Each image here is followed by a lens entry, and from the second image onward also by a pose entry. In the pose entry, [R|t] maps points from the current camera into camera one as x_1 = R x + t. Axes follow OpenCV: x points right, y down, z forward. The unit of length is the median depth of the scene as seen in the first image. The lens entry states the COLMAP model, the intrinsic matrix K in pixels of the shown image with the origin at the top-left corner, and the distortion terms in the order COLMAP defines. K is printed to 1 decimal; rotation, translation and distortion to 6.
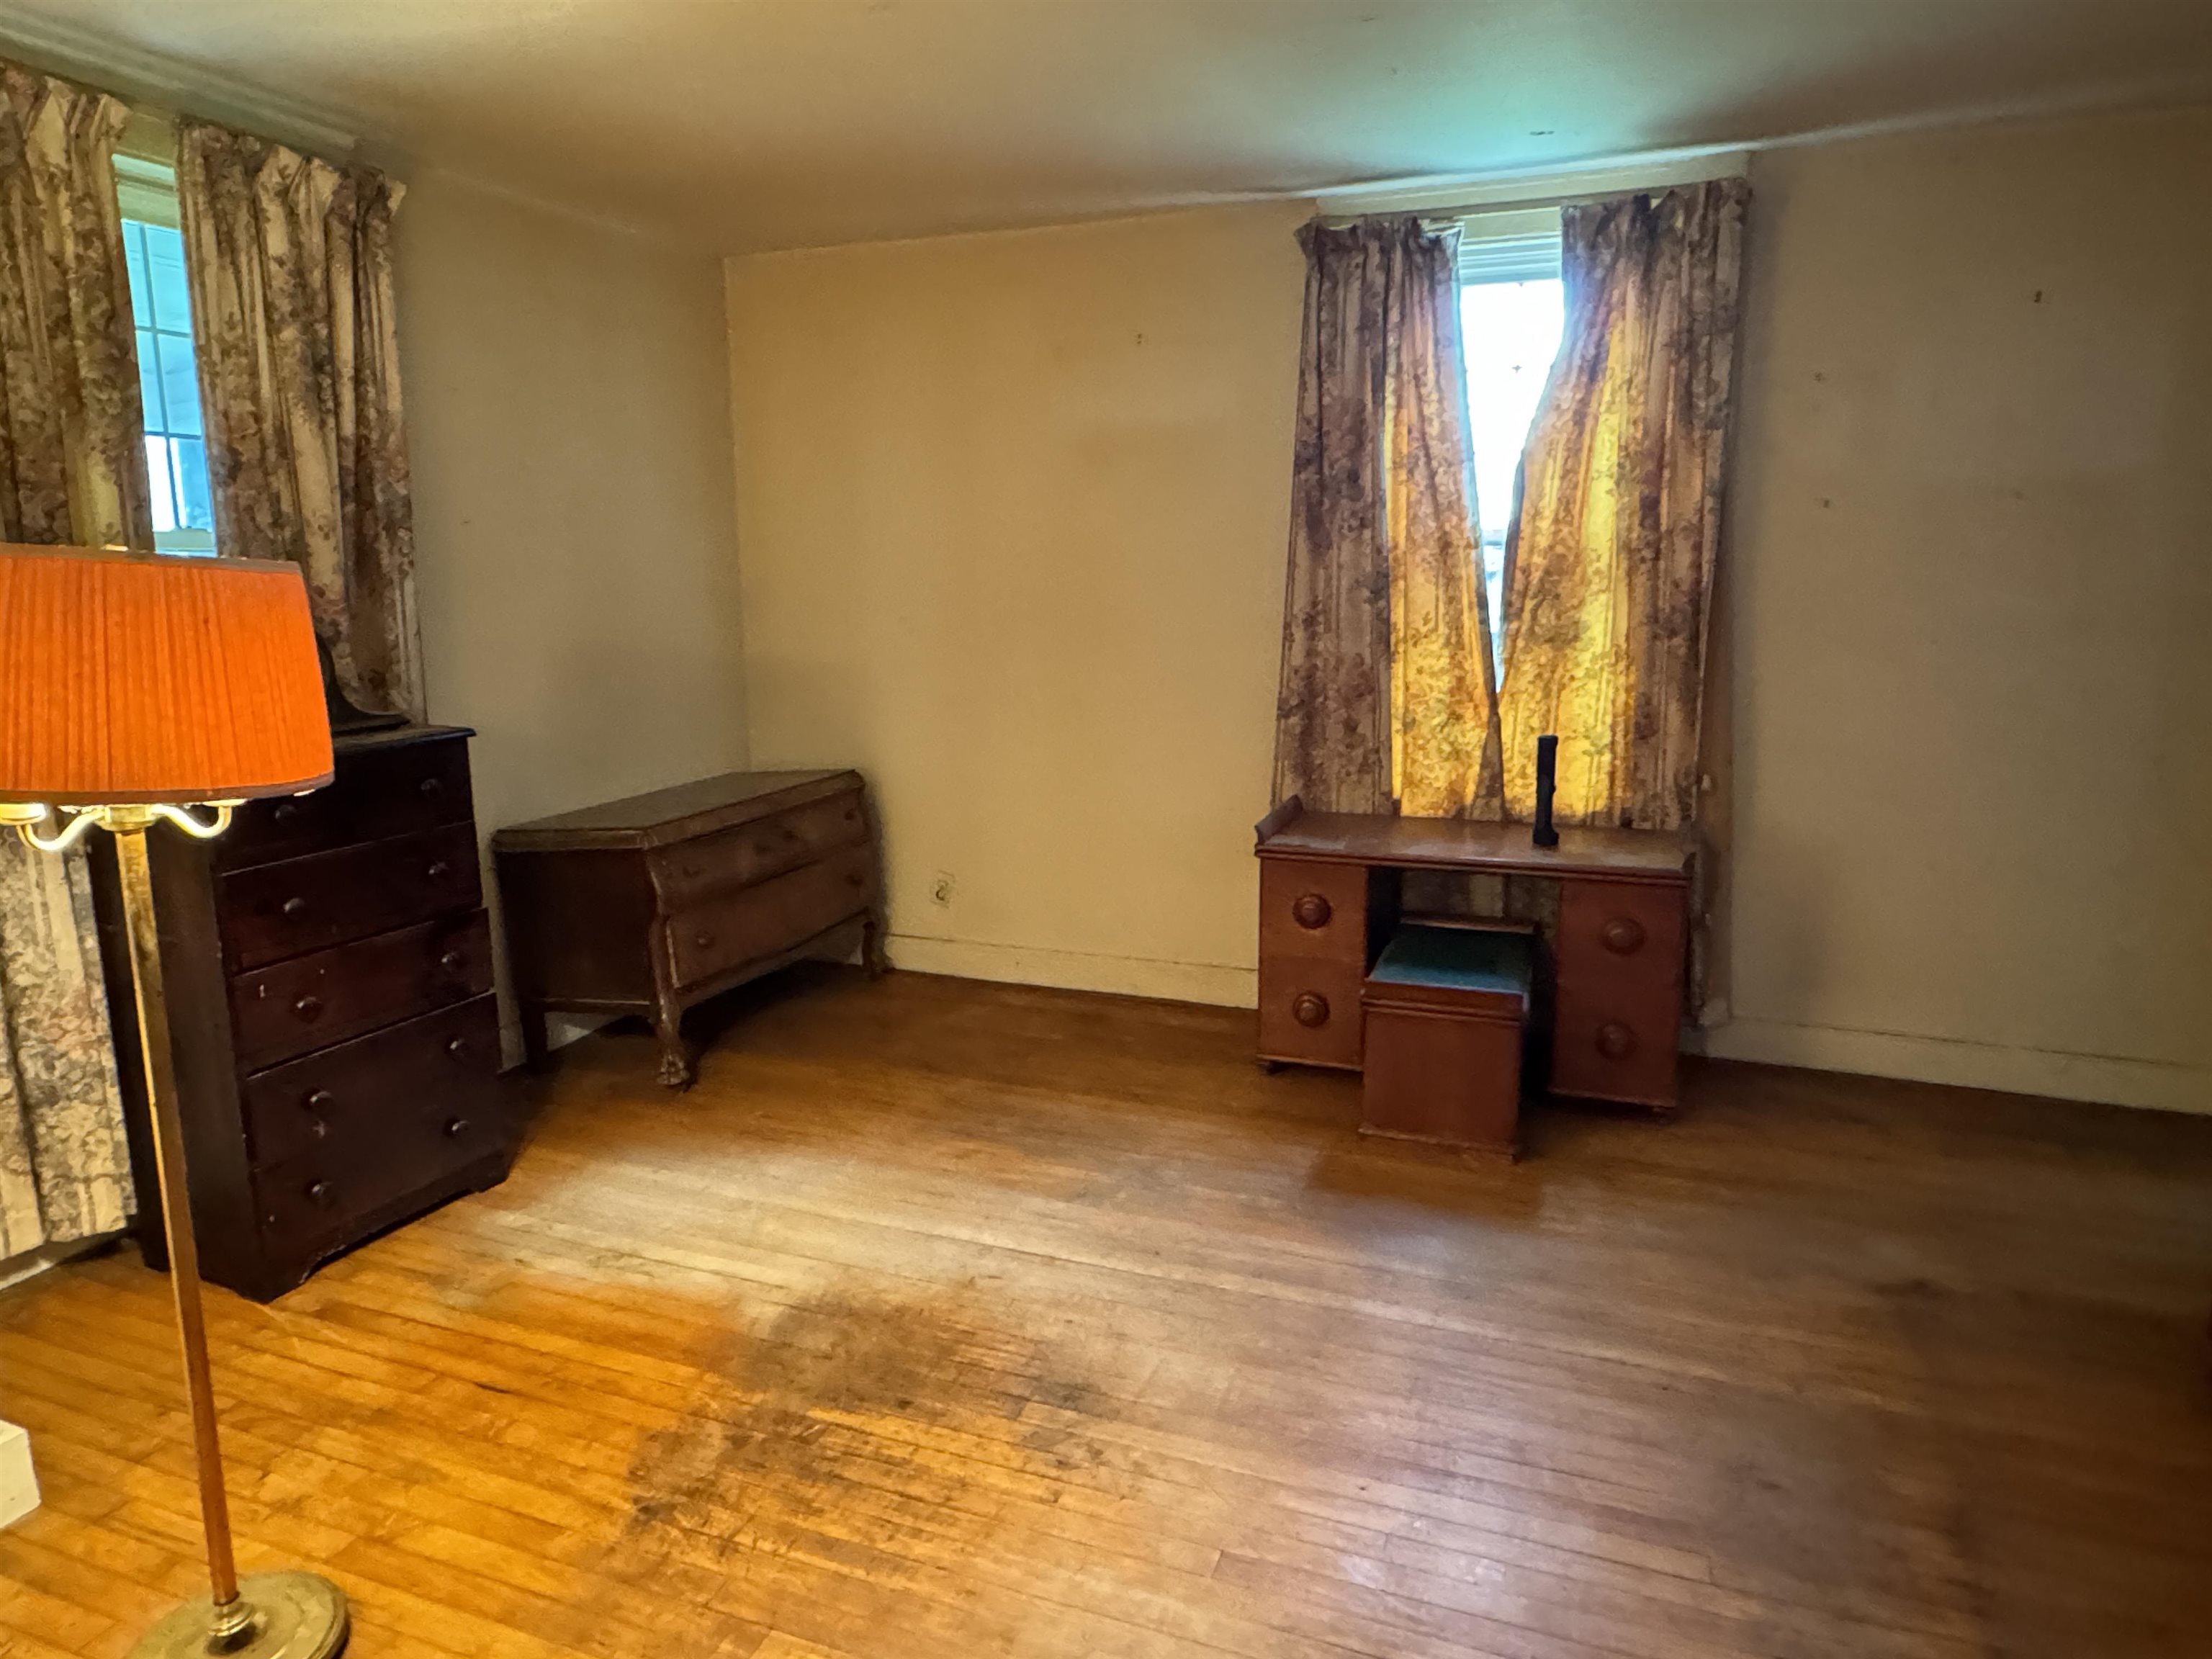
lens RADIAL K [[1387.0, 0, 1098.6], [0, 1387.0, 813.8], [0, 0, 1]] dist [0.001945, -0.003696]
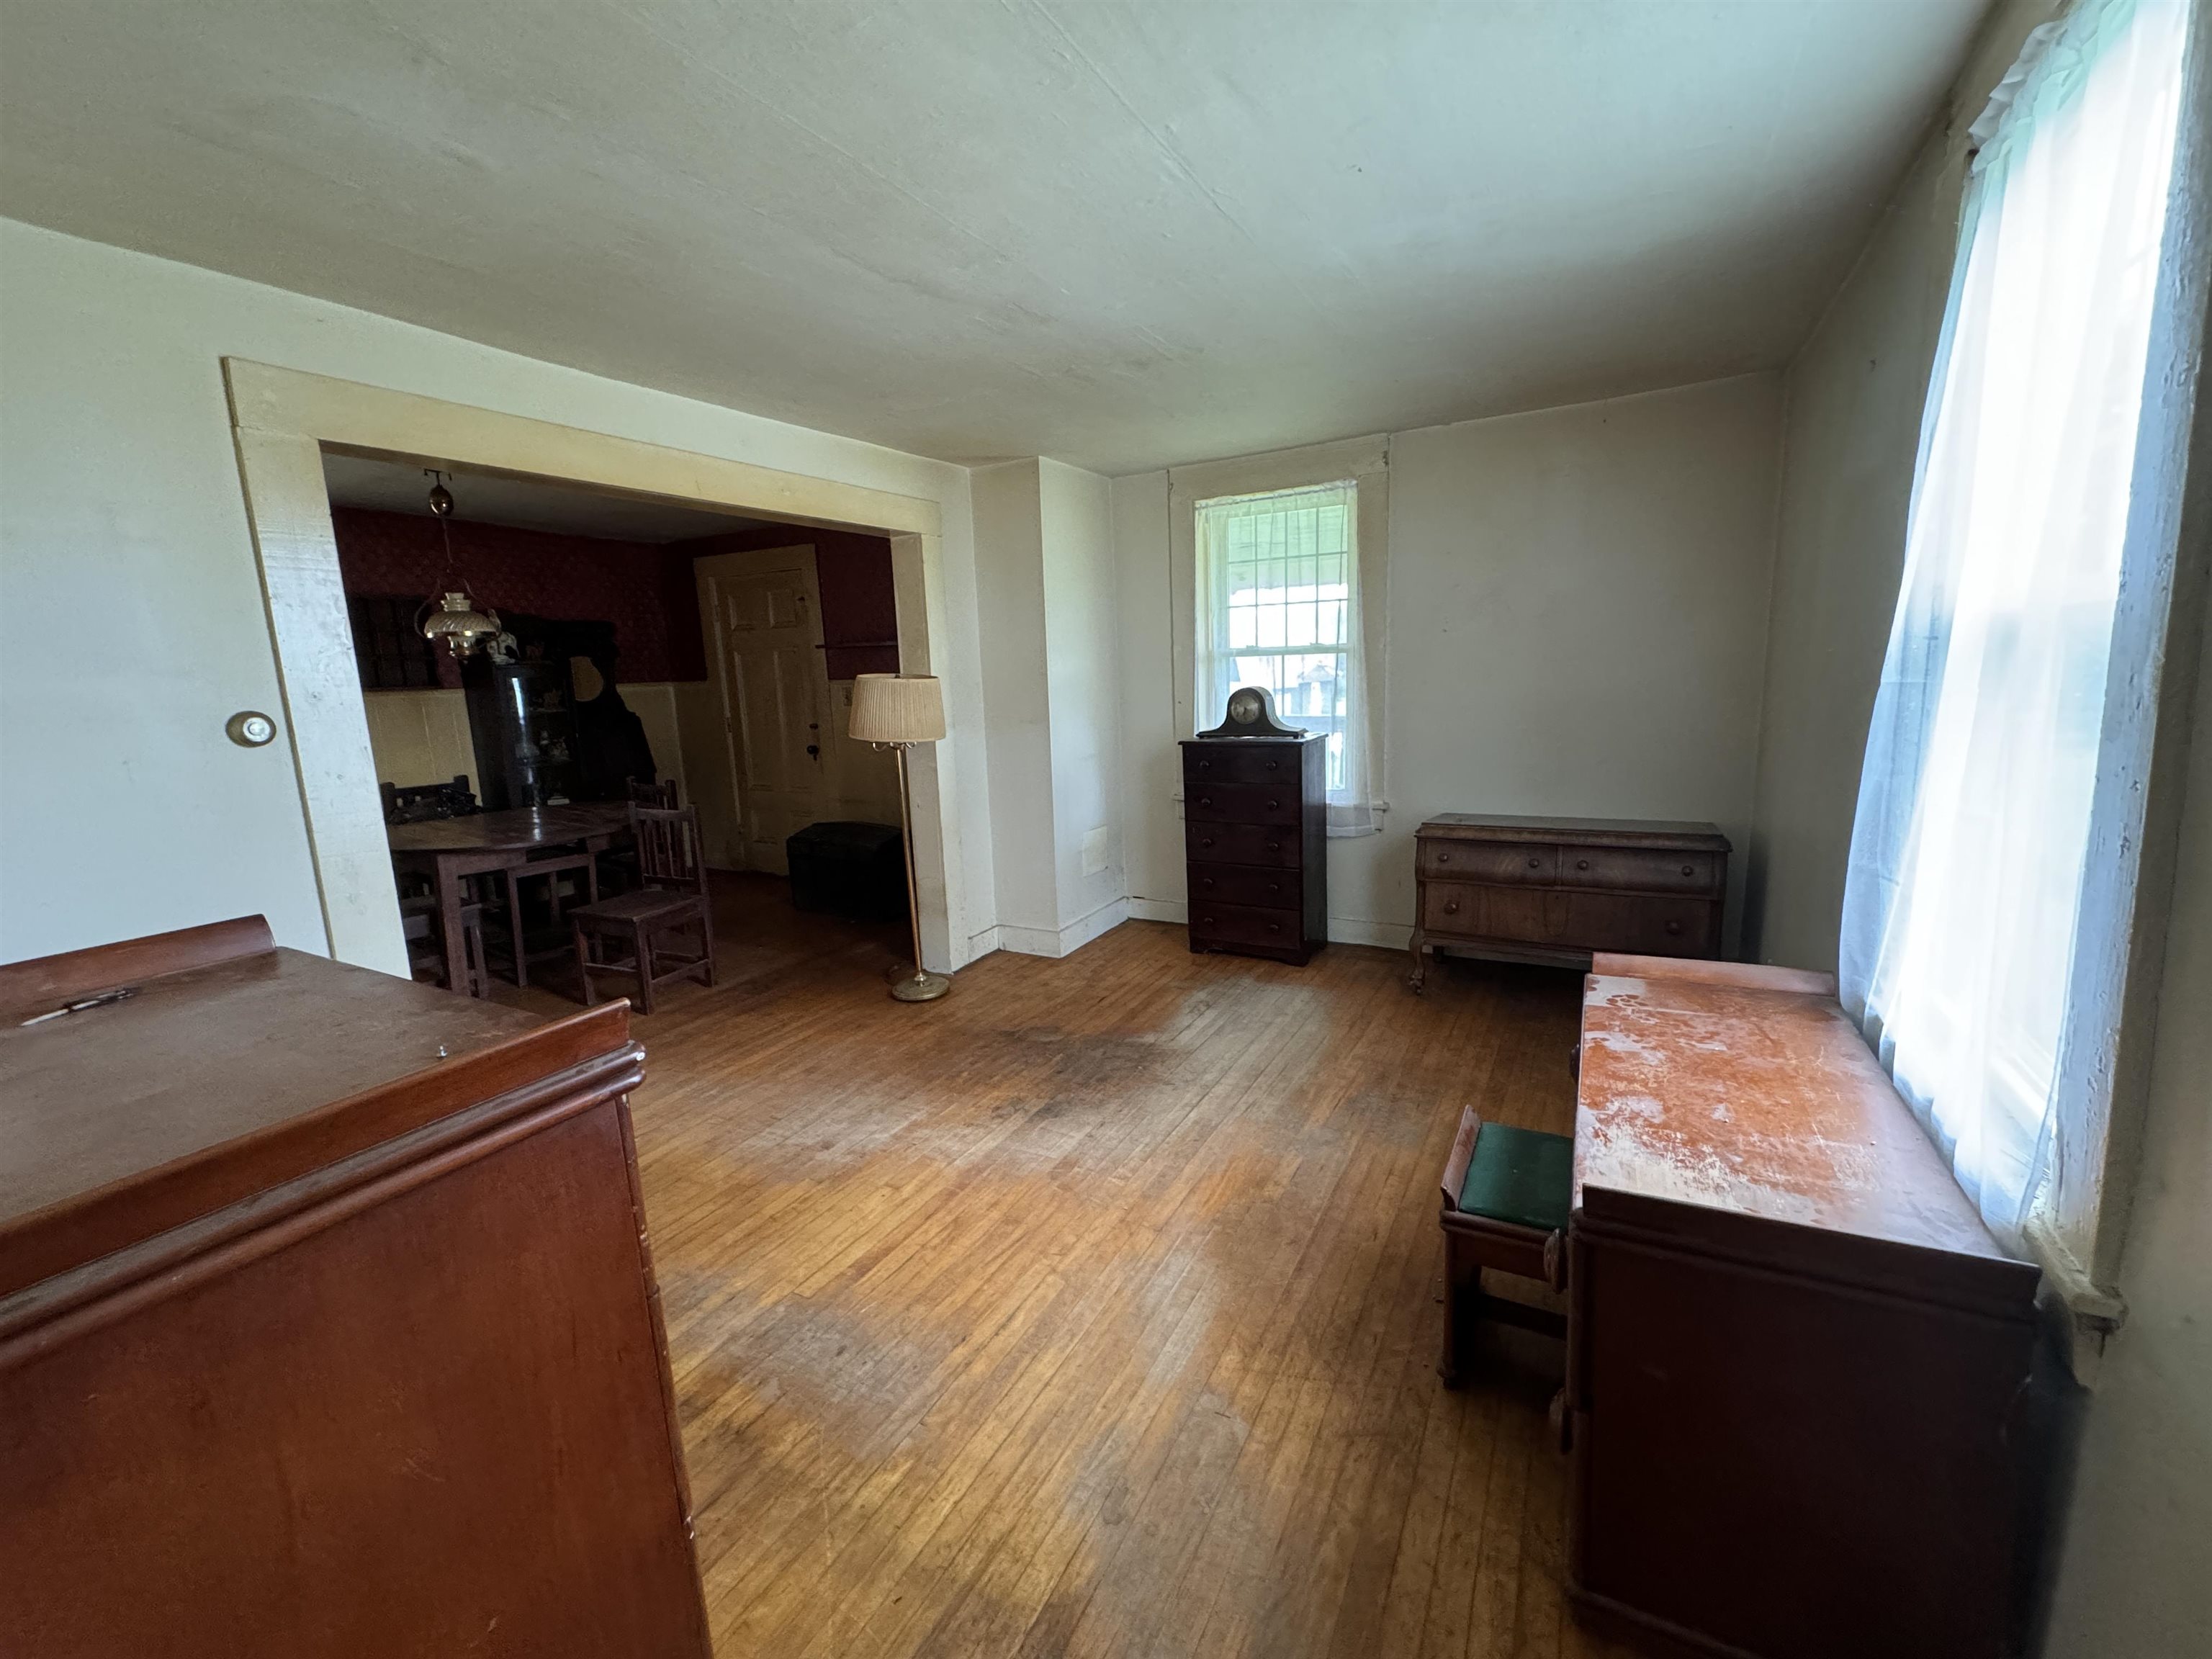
lens RADIAL K [[899.6, 0, 1106.0], [0, 899.6, 829.5], [0, 0, 1]] dist [0.000375, 0.000839]
pose [[-0.128518, 0.188754, -0.973578, 0.984359], [-0.136747, 0.968969, 0.205912, -0.197022], [0.982234, 0.159597, -0.098718, 1.015099]]
